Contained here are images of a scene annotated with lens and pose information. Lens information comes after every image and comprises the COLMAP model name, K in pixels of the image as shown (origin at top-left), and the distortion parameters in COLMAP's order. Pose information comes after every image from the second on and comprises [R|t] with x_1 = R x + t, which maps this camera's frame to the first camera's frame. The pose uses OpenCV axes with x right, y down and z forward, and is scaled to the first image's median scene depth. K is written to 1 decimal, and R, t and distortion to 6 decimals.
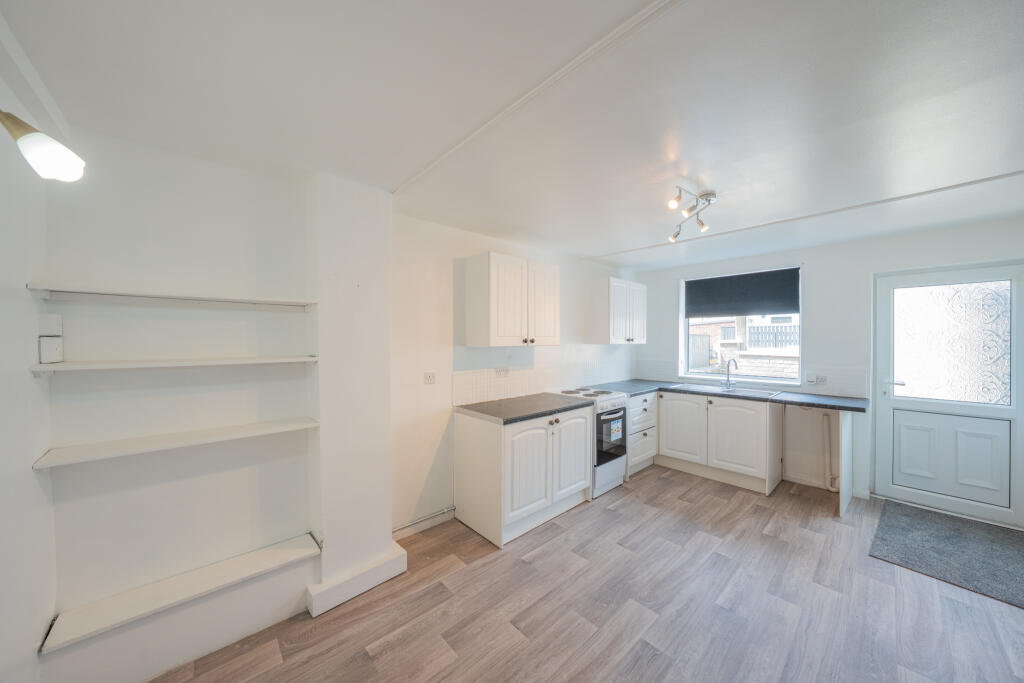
lens RADIAL K [[352.2, 0, 512.3], [0, 352.2, 342.0], [0, 0, 1]] dist [-0.020937, 0.002795]
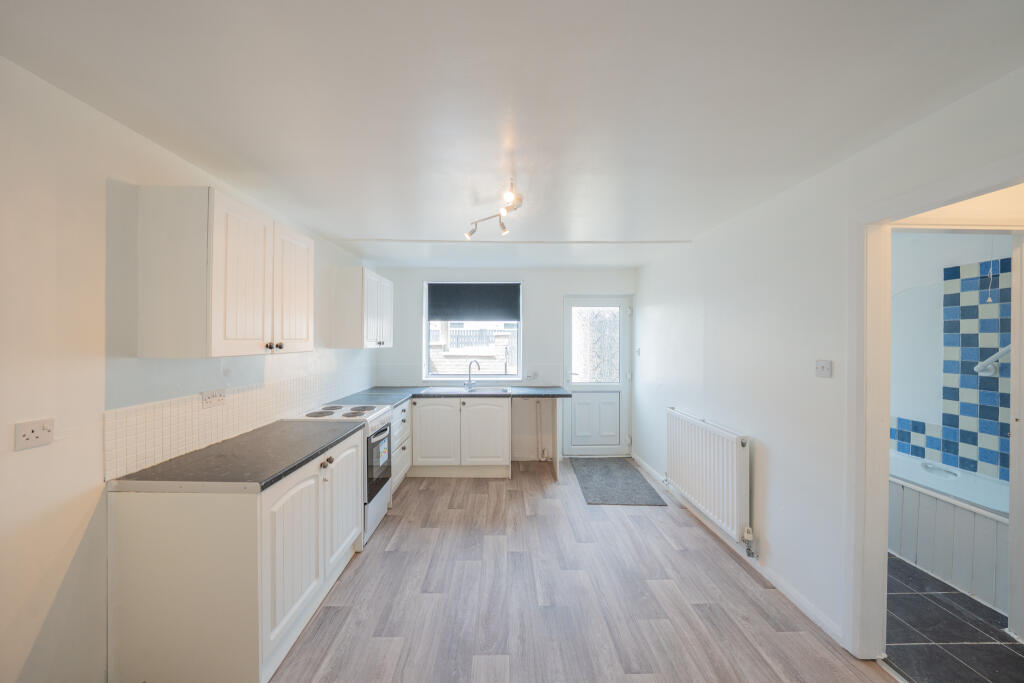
lens RADIAL K [[352.2, 0, 509.1], [0, 352.2, 342.6], [0, 0, 1]] dist [-0.020937, 0.002795]
pose [[0.659733, -0.001673, 0.751498, -0.148762], [0.002728, 0.999996, -0.000168, -0.007893], [-0.751495, 0.002161, 0.659735, 0.253150]]
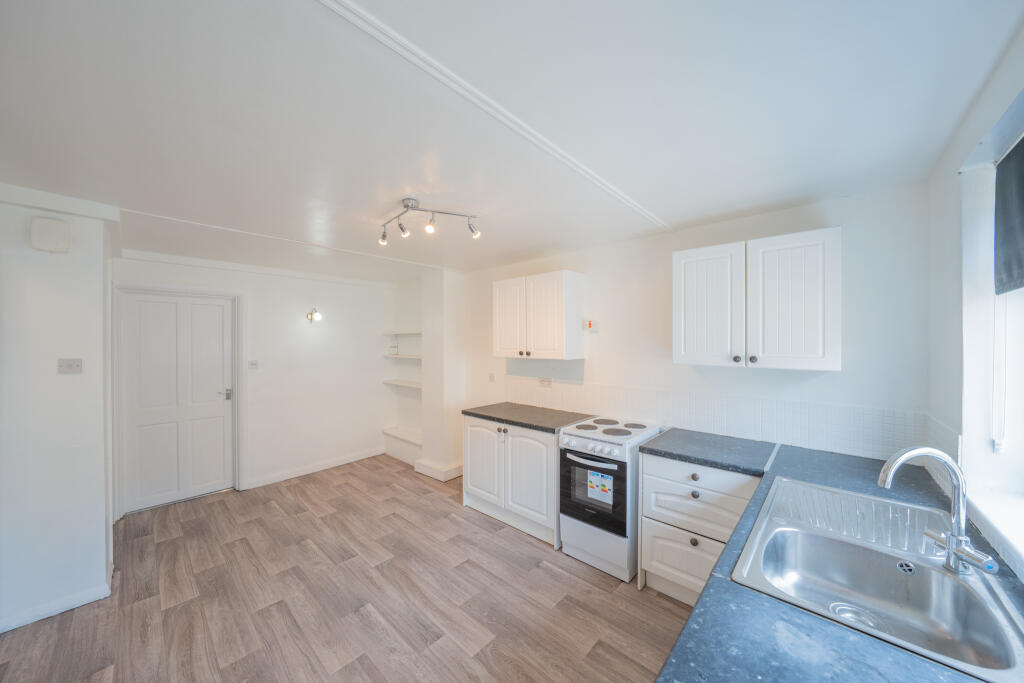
lens RADIAL K [[352.2, 0, 504.8], [0, 352.2, 344.9], [0, 0, 1]] dist [-0.020937, 0.002795]
pose [[0.080948, 0.005943, -0.996701, 1.078885], [-0.011231, 0.999924, 0.005050, -0.032079], [0.996655, 0.010785, 0.081009, 0.847056]]
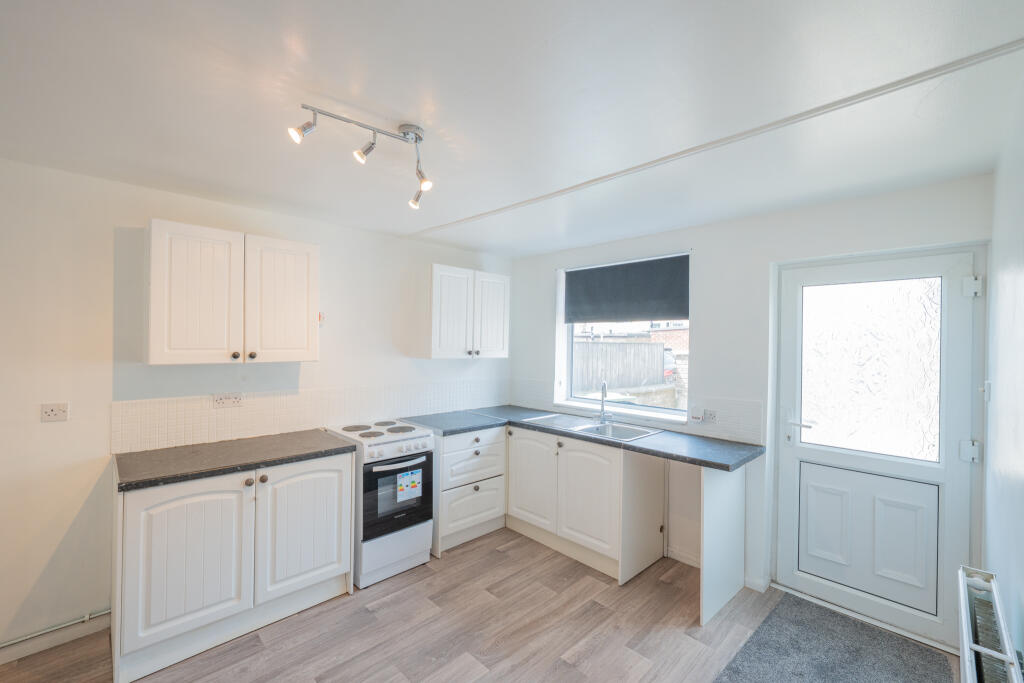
lens RADIAL K [[429.9, 0, 512.6], [0, 429.9, 343.3], [0, 0, 1]] dist [-0.010308, 0.001615]
pose [[0.999104, 0.015485, 0.039386, 0.515386], [-0.015331, 0.999874, -0.004211, -0.029660], [-0.039446, 0.003603, 0.999215, 0.172817]]
